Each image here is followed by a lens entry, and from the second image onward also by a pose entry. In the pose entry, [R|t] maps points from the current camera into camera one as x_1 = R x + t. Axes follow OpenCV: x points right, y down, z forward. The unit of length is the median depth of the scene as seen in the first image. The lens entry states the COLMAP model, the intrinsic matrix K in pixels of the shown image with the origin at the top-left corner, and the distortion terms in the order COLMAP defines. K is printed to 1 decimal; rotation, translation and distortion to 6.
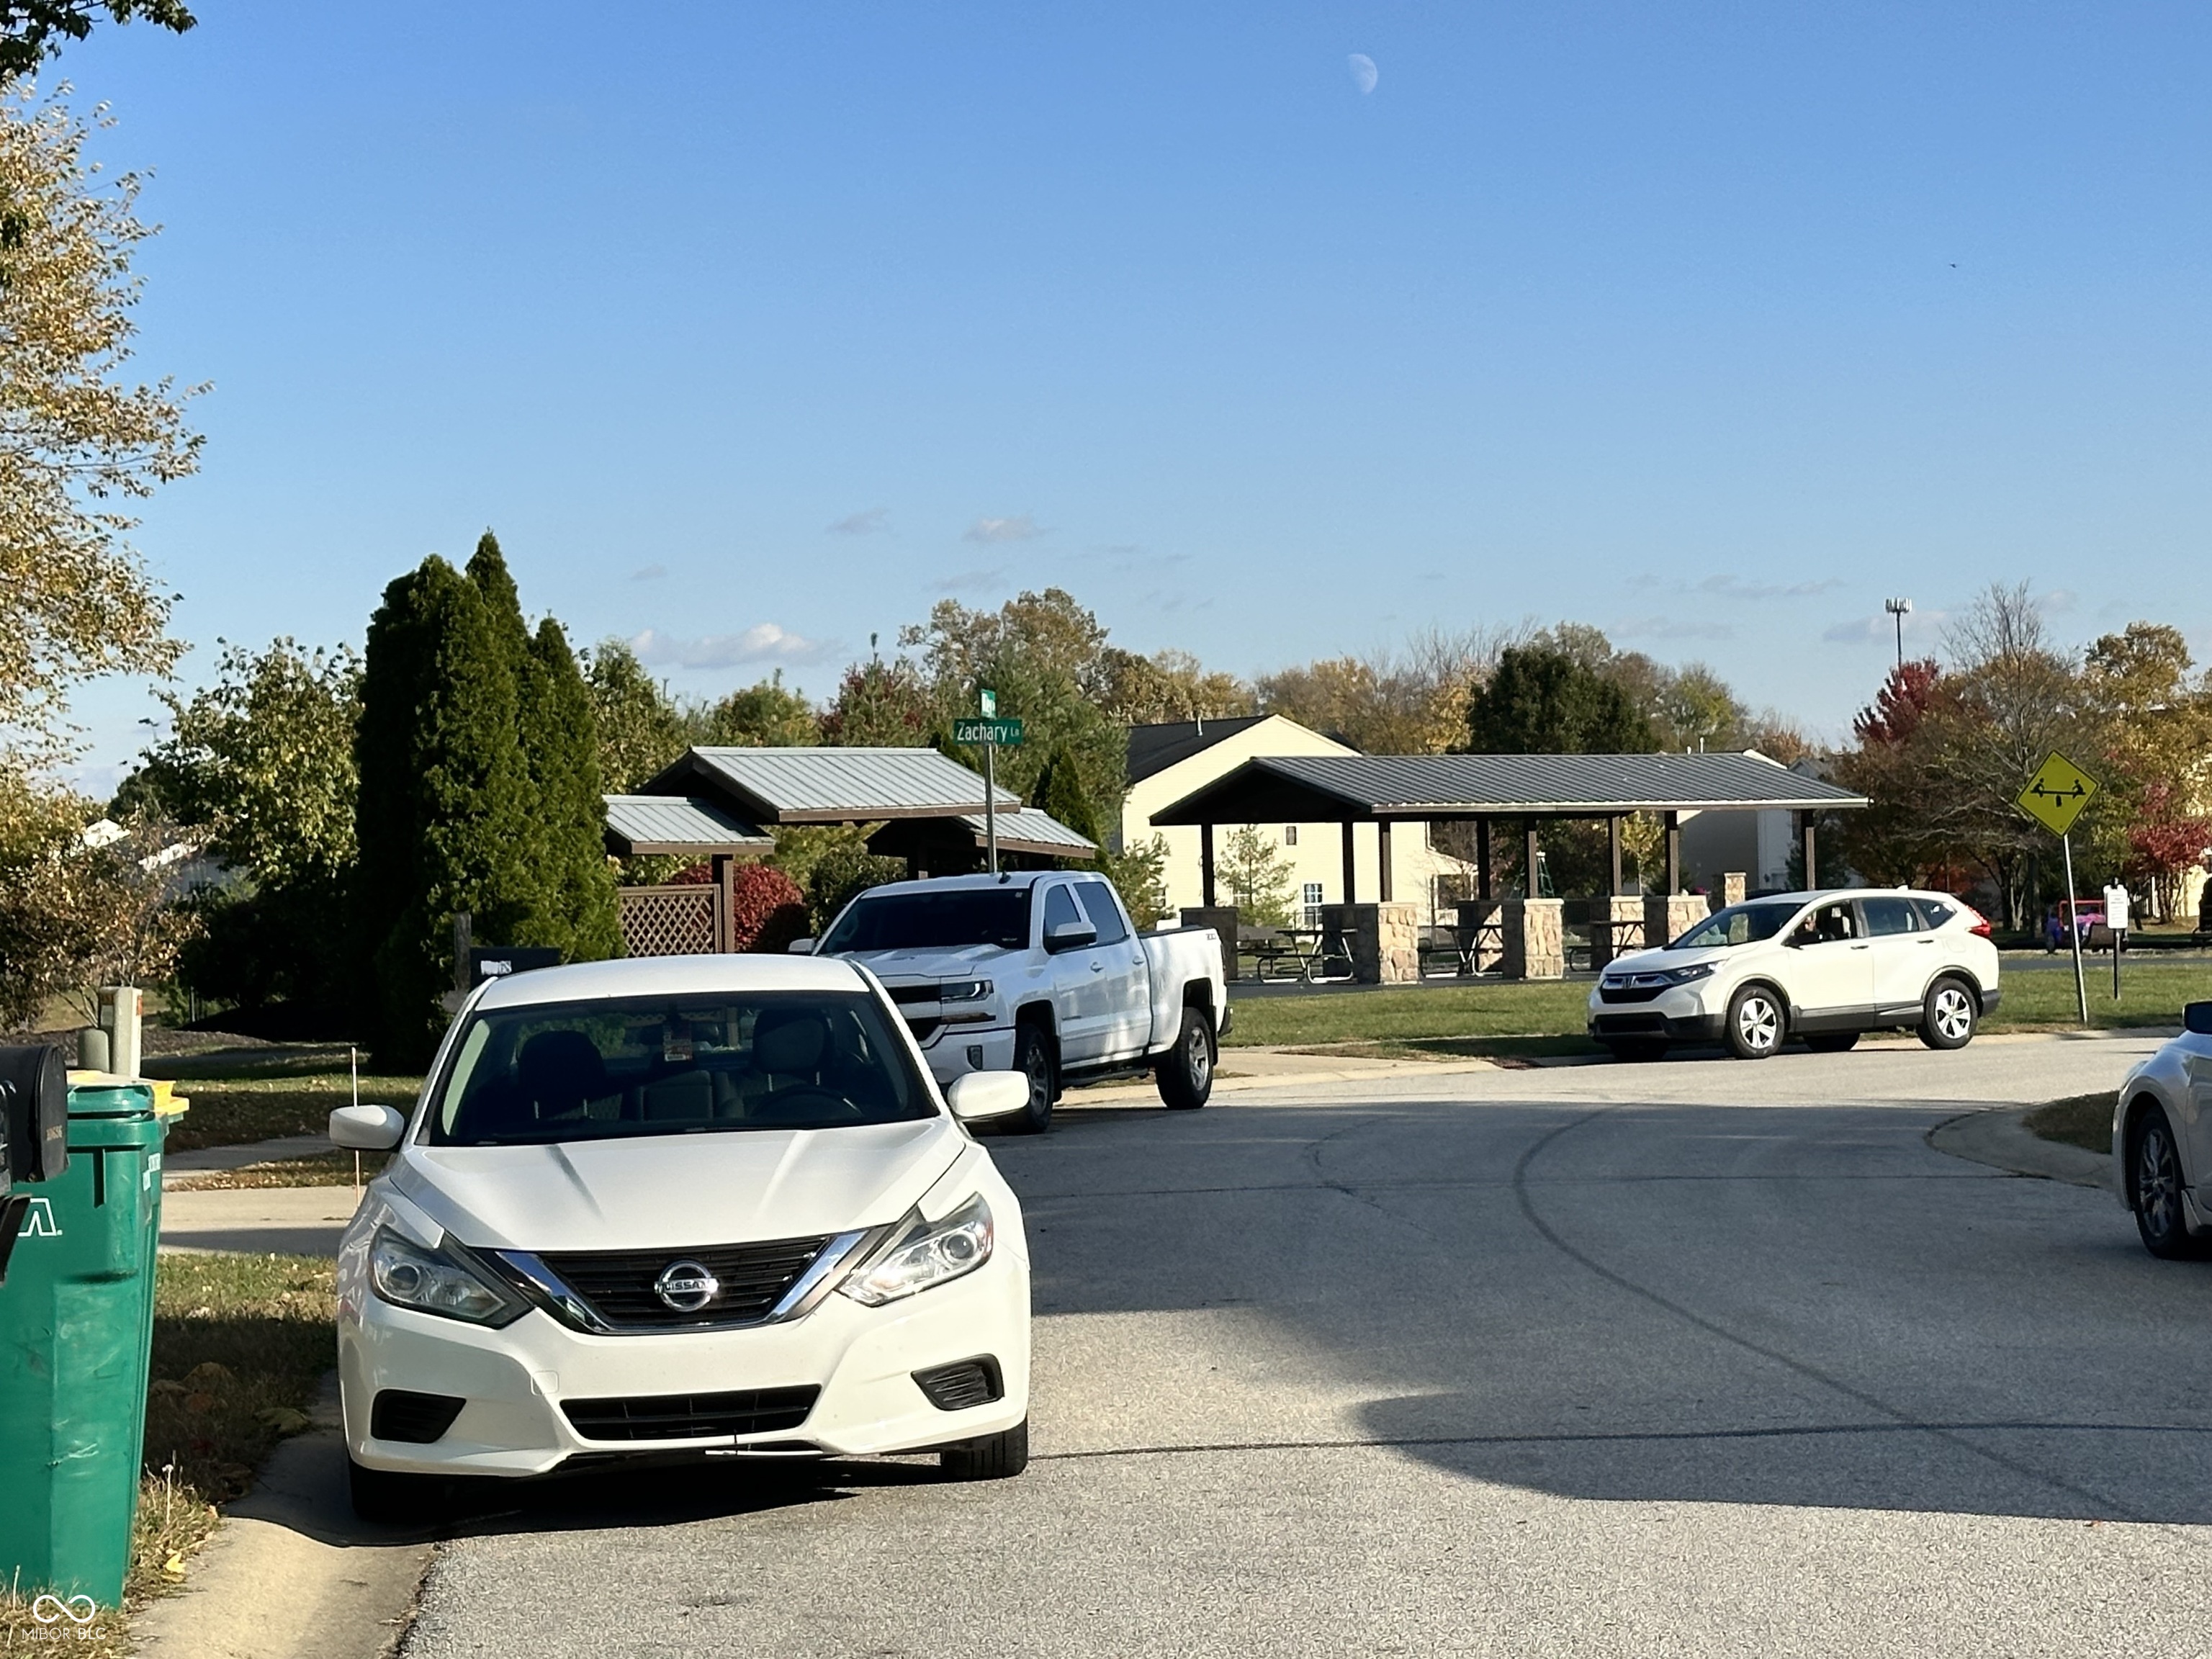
lens RADIAL K [[4707.2, 0, 1106.0], [0, 4707.2, 829.5], [0, 0, 1]] dist [-0.043478, -0.032921]
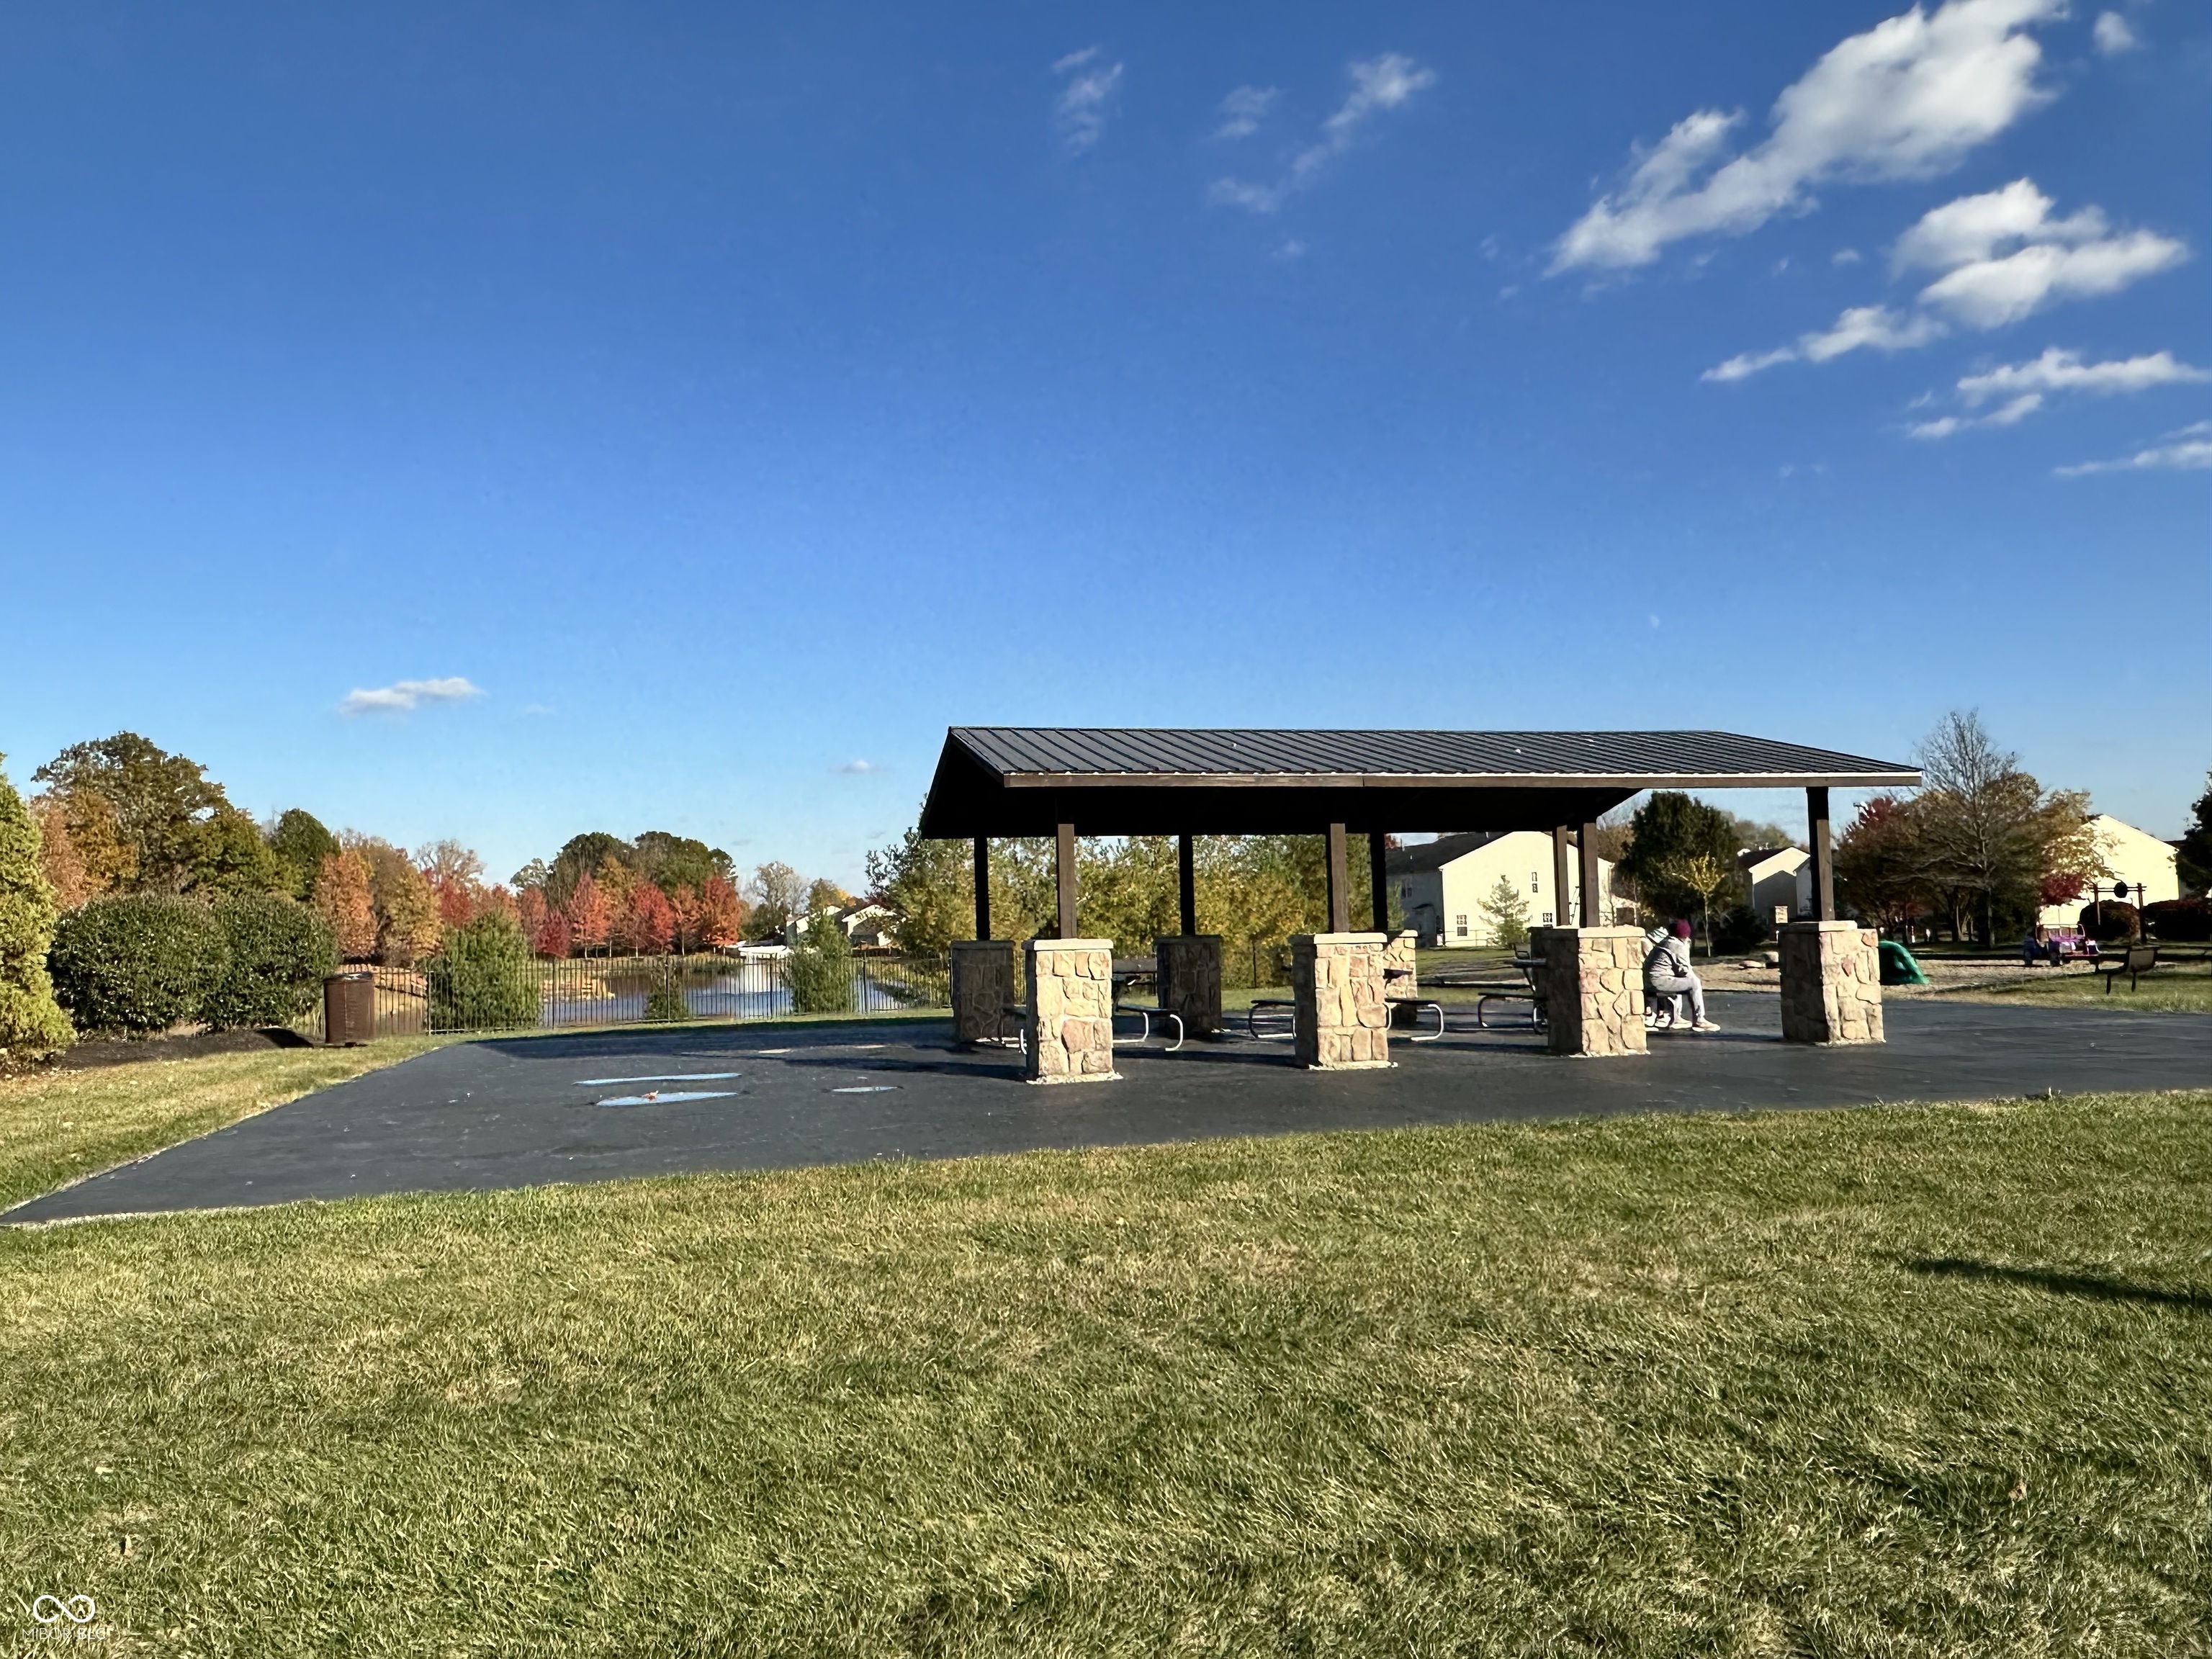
lens RADIAL K [[1707.8, 0, 1106.0], [0, 1707.8, 829.5], [0, 0, 1]] dist [0.008776, 0.002405]
pose [[0.969485, -0.016022, -0.244625, 0.061912], [0.006714, 0.999223, -0.038836, 0.005341], [0.245057, 0.036009, 0.968840, 0.418606]]
